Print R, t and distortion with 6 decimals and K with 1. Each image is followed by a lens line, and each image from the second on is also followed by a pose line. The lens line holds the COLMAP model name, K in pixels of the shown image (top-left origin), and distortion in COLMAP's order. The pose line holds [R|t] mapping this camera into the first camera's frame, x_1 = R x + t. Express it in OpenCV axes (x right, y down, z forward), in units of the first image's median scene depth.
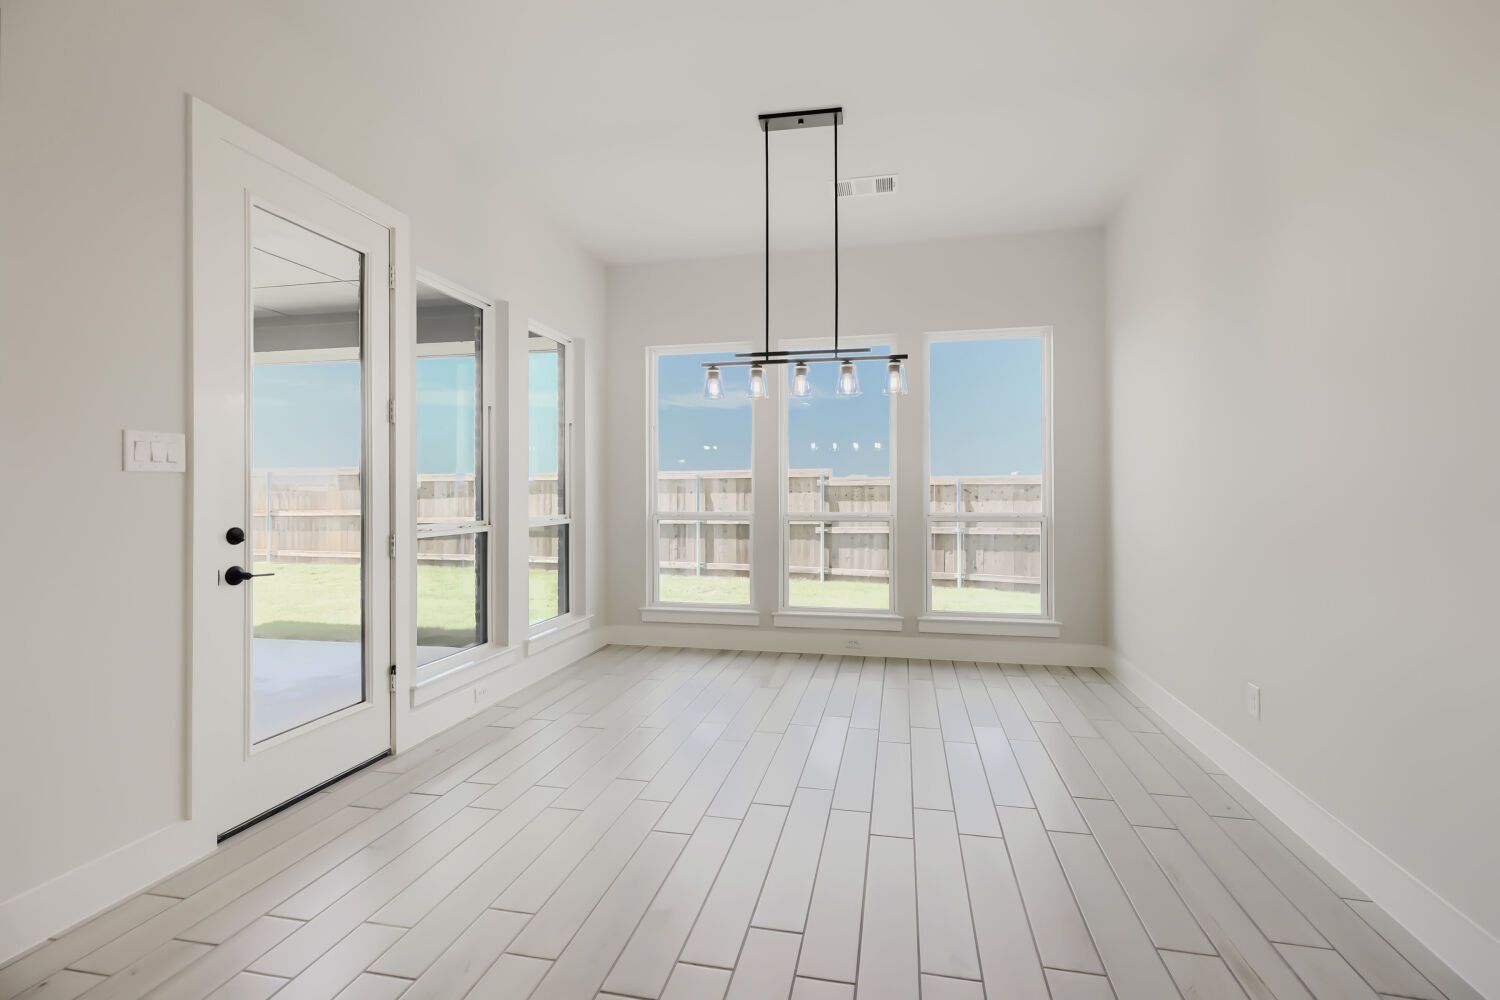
lens RADIAL K [[695.7, 0, 756.4], [0, 695.7, 492.1], [0, 0, 1]] dist [-0.001526, 0.000944]
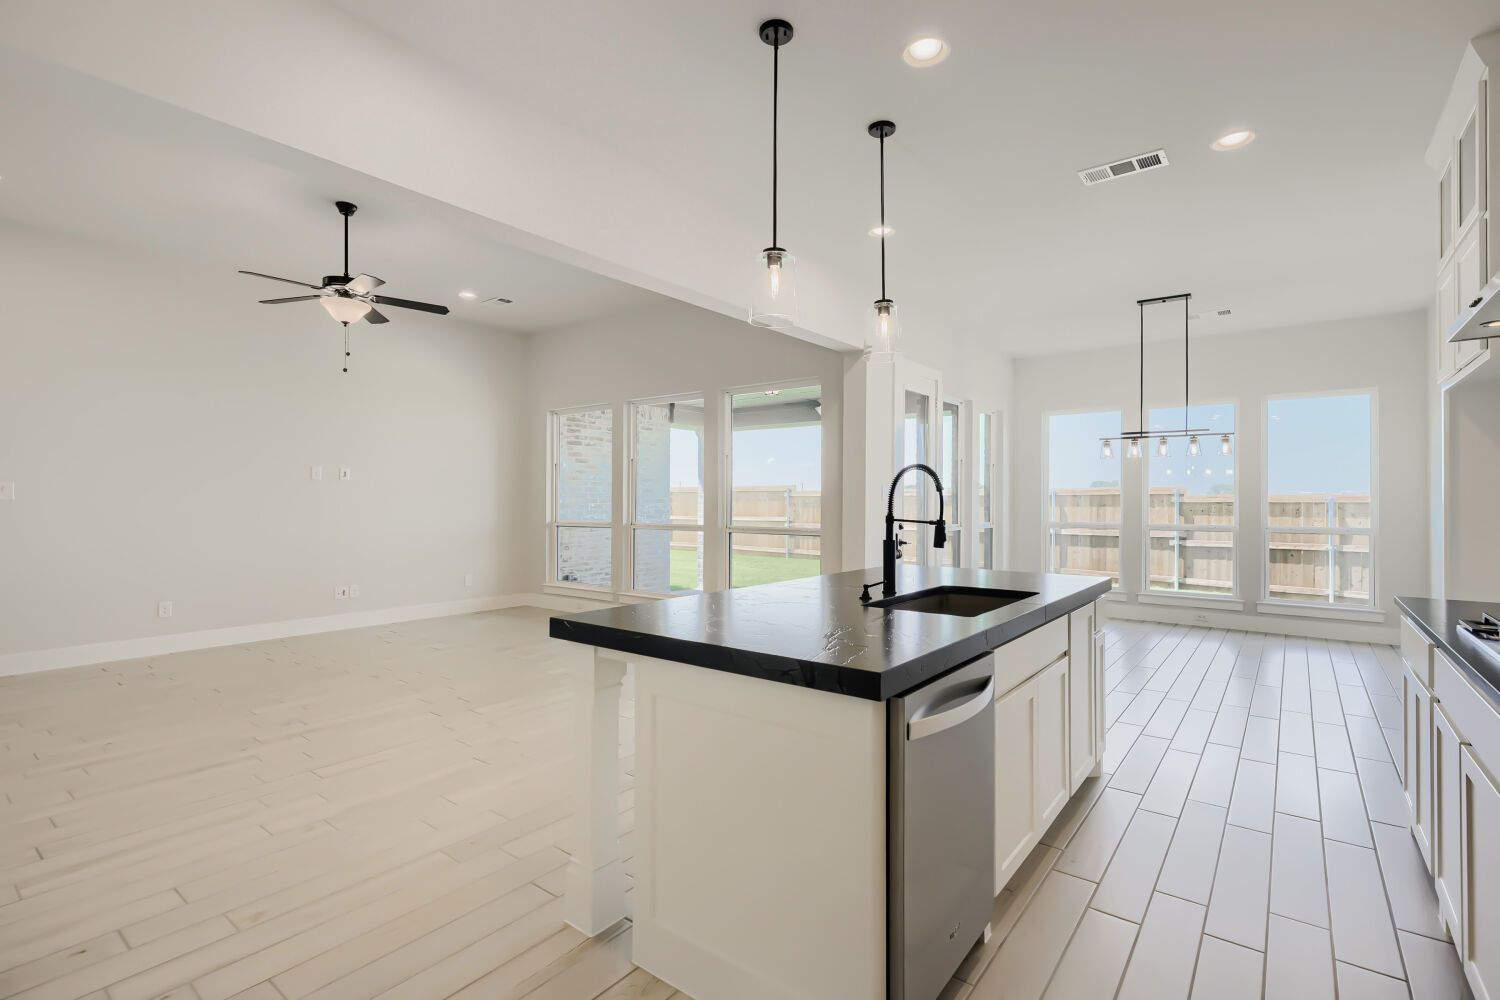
lens RADIAL K [[695.7, 0, 763.9], [0, 695.7, 495.6], [0, 0, 1]] dist [-0.001526, 0.000944]
pose [[0.904165, 0.005096, -0.427154, -0.026986], [-0.009583, 0.999919, -0.008356, -0.003803], [0.427076, 0.011648, 0.904140, -0.283631]]
